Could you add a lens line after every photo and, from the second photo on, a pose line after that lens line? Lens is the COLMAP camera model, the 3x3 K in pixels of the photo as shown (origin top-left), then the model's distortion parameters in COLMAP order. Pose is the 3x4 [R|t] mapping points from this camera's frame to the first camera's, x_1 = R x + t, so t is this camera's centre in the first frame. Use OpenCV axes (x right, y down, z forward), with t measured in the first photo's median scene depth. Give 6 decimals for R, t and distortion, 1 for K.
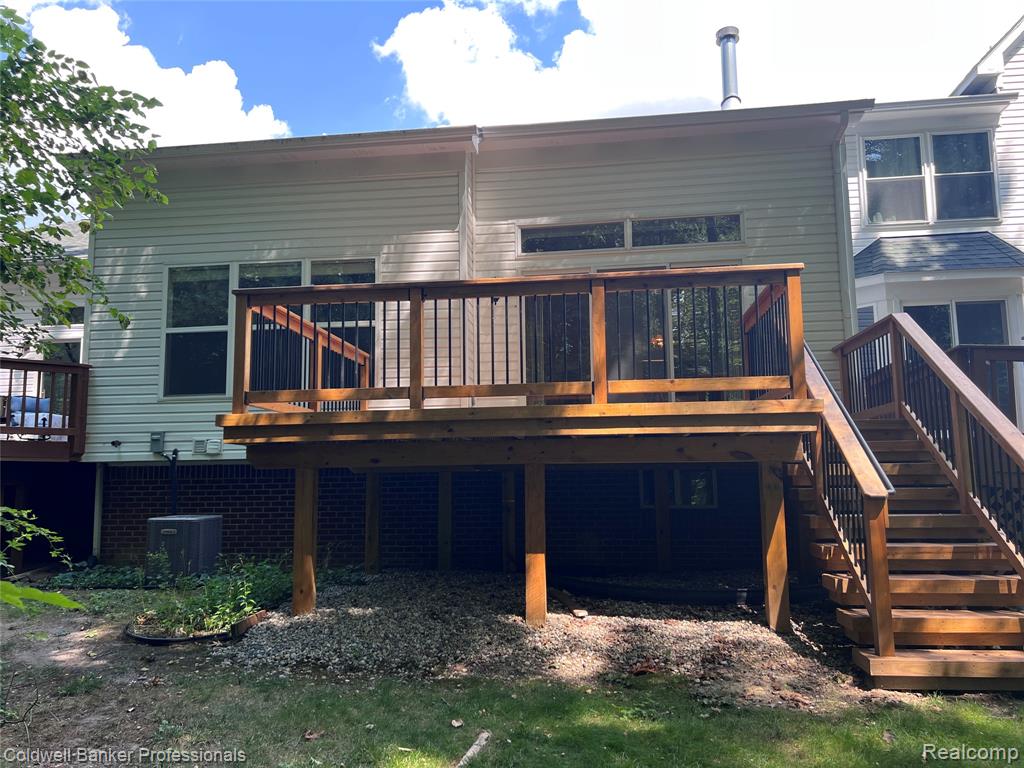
lens RADIAL K [[771.5, 0, 513.5], [0, 771.5, 386.3], [0, 0, 1]] dist [0.037596, -0.030730]
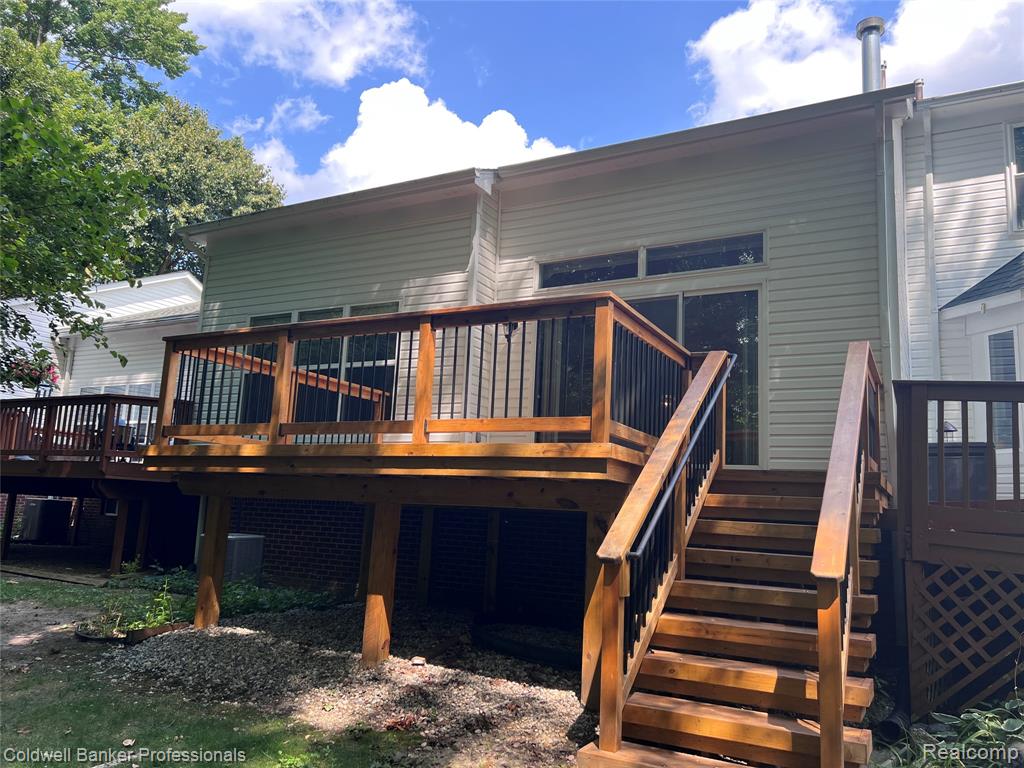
lens RADIAL K [[771.5, 0, 515.0], [0, 771.5, 381.3], [0, 0, 1]] dist [0.037596, -0.030730]
pose [[0.927999, -0.007876, -0.372499, 0.364394], [-0.012016, 0.998624, -0.051050, -0.004387], [0.372388, 0.051850, 0.926628, 0.085074]]
